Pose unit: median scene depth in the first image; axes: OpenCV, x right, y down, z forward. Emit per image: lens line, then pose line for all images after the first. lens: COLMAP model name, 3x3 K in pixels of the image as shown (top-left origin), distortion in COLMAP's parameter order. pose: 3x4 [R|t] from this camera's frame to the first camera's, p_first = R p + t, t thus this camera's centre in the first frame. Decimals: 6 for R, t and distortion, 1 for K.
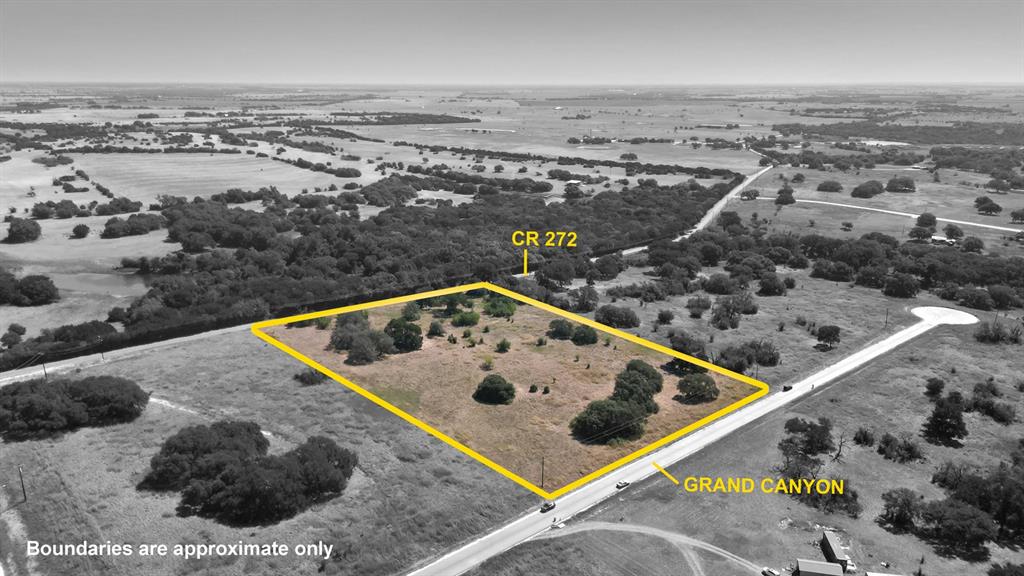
lens RADIAL K [[734.7, 0, 519.4], [0, 734.7, 287.7], [0, 0, 1]] dist [0.087746, -0.100426]
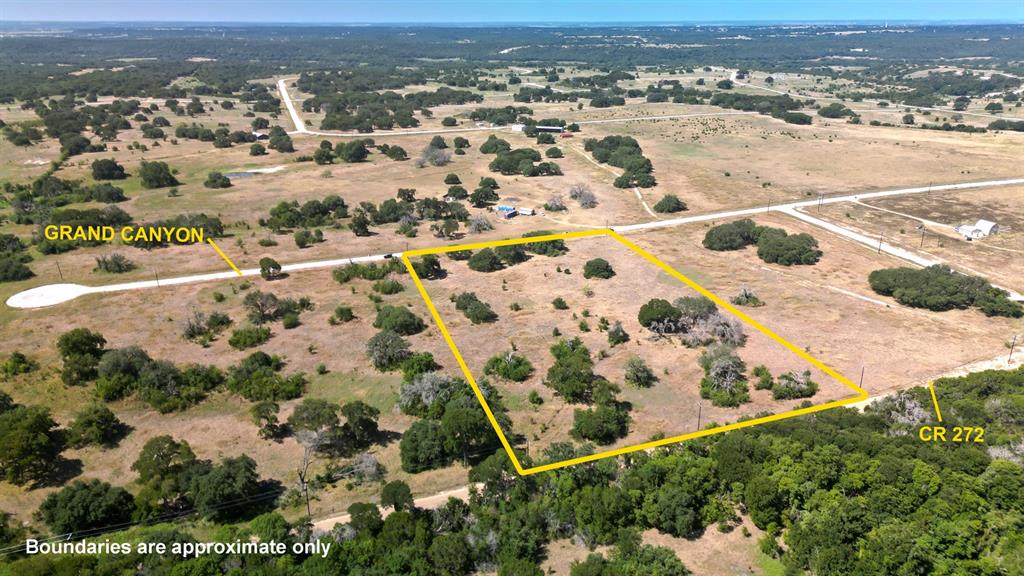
lens RADIAL K [[734.7, 0, 519.4], [0, 734.7, 287.7], [0, 0, 1]] dist [0.087746, -0.100426]
pose [[-0.918955, -0.141462, 0.368116, -0.346437], [0.099363, 0.820278, 0.563268, -0.521405], [-0.381639, 0.554195, -0.739743, 1.815089]]
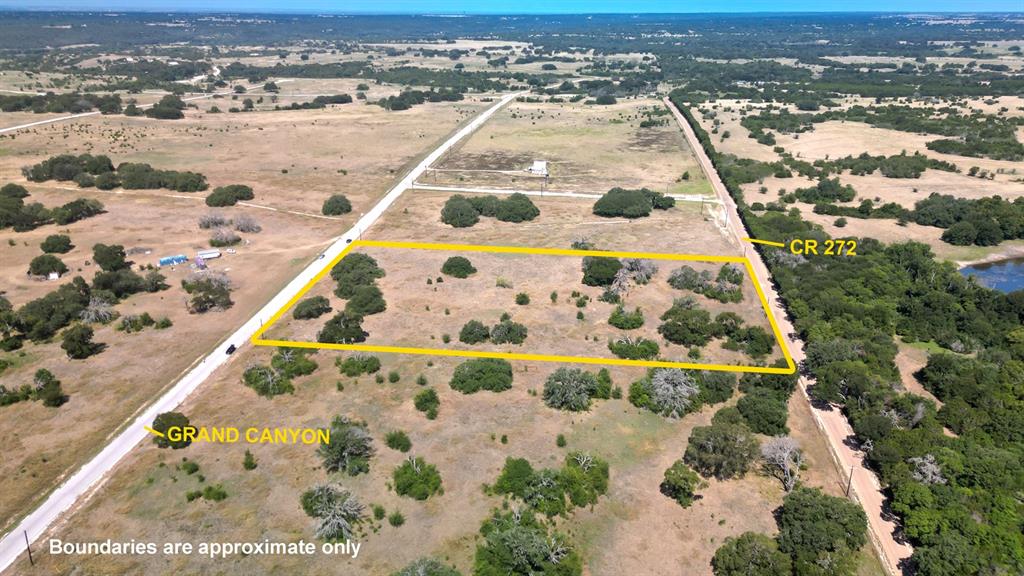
lens RADIAL K [[734.7, 0, 519.4], [0, 734.7, 287.7], [0, 0, 1]] dist [0.087746, -0.100426]
pose [[-0.758042, 0.221275, -0.613522, 0.602639], [-0.183422, 0.830394, 0.526121, -0.464916], [0.625882, 0.511355, -0.588887, 1.632629]]
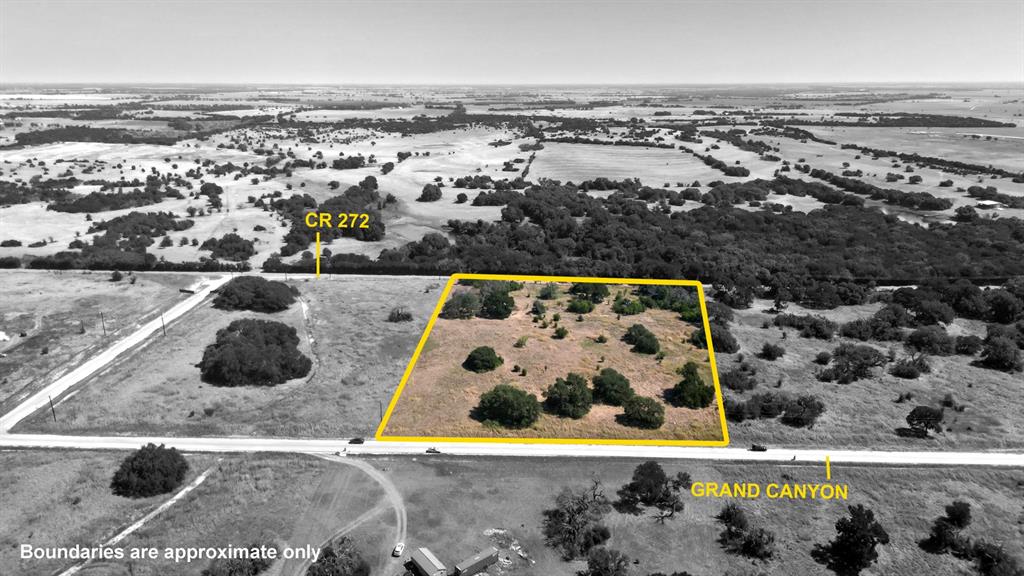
lens RADIAL K [[718.1, 0, 512.3], [0, 718.1, 268.2], [0, 0, 1]] dist [0.080951, -0.094754]
pose [[0.736748, 0.164626, -0.655821, 0.619900], [-0.176759, 0.983073, 0.048203, -0.053461], [0.652655, 0.080409, 0.753376, 0.166488]]
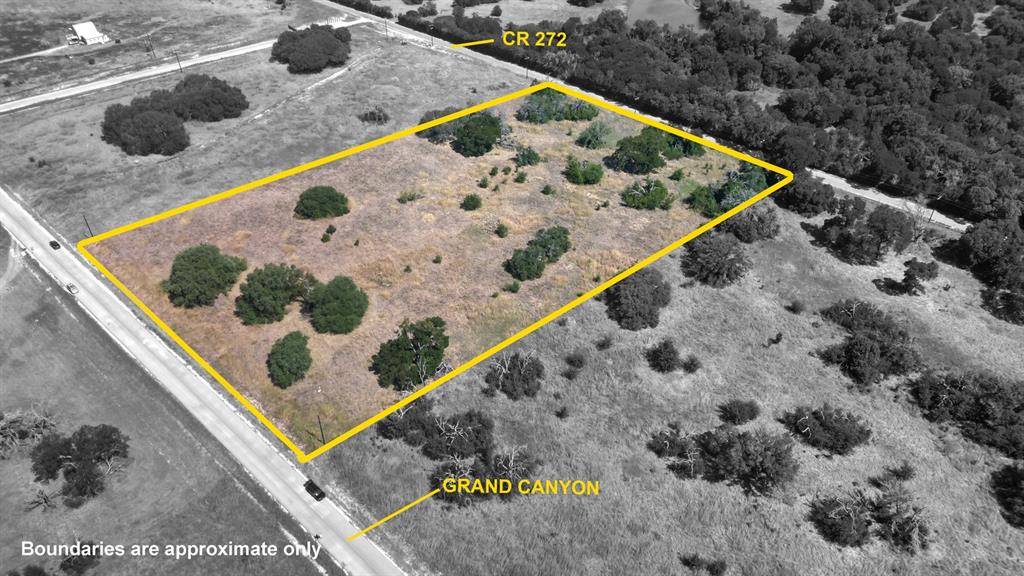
lens RADIAL K [[718.1, 0, 512.3], [0, 718.1, 268.2], [0, 0, 1]] dist [0.080951, -0.094754]
pose [[0.085067, 0.566418, -0.819716, 0.656163], [-0.263210, 0.806248, 0.529796, -0.280108], [0.960981, 0.170689, 0.217672, 0.929128]]
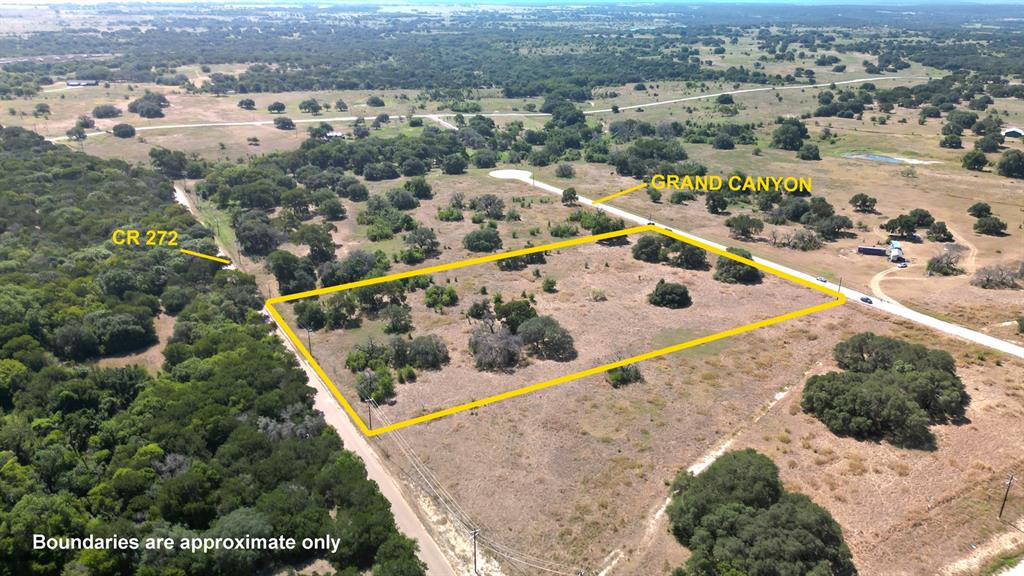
lens RADIAL K [[742.1, 0, 514.7], [0, 742.1, 315.7], [0, 0, 1]] dist [0.040385, -0.006086]
pose [[0.218625, -0.391281, 0.893925, -0.944085], [0.258351, 0.906606, 0.333647, -0.226178], [-0.940988, 0.158002, 0.299295, 0.795425]]
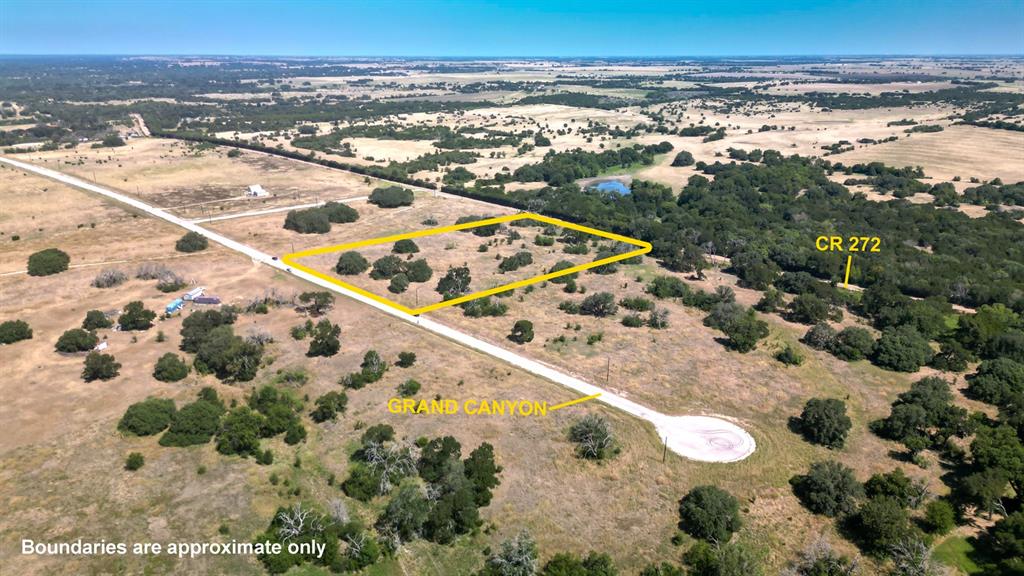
lens RADIAL K [[718.1, 0, 512.3], [0, 718.1, 268.2], [0, 0, 1]] dist [0.080951, -0.094754]
pose [[0.065691, 0.279818, -0.957803, 1.407876], [-0.266449, 0.929942, 0.253404, -0.267991], [0.961608, 0.238559, 0.135646, 0.910480]]
